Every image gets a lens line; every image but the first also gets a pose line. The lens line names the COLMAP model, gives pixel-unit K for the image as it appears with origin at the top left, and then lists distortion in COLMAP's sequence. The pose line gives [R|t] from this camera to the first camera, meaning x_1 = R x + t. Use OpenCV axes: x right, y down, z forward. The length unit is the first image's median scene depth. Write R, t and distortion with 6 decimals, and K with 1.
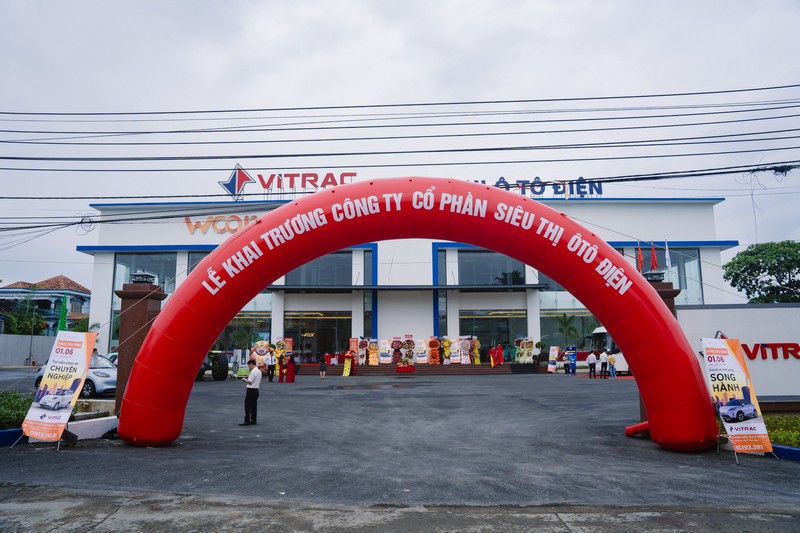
lens RADIAL K [[556.5, 0, 400.0], [0, 556.5, 266.5], [0, 0, 1]] dist [-0.128298, 0.000079]
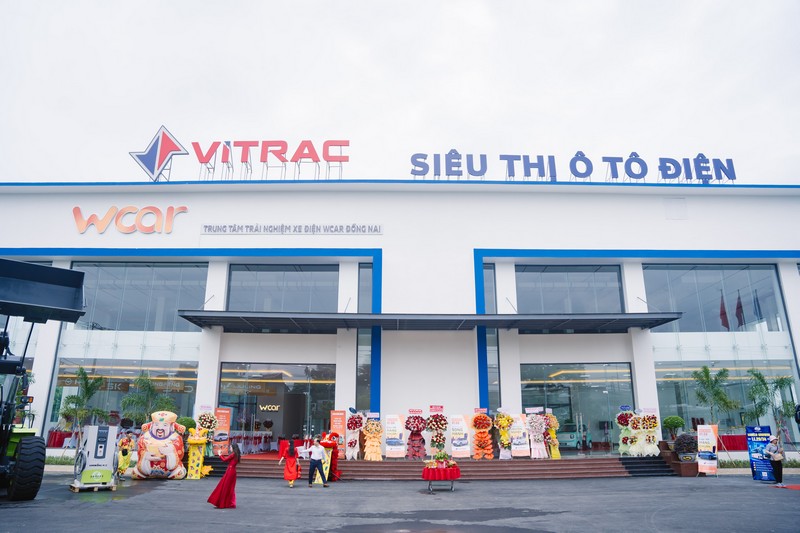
lens RADIAL K [[555.8, 0, 400.0], [0, 555.8, 266.5], [0, 0, 1]] dist [-0.158789, 0.117048]
pose [[0.999724, 0.013545, 0.019176, -0.032864], [-0.010641, 0.989496, -0.144168, 0.063490], [-0.020927, 0.143924, 0.989367, 0.424725]]
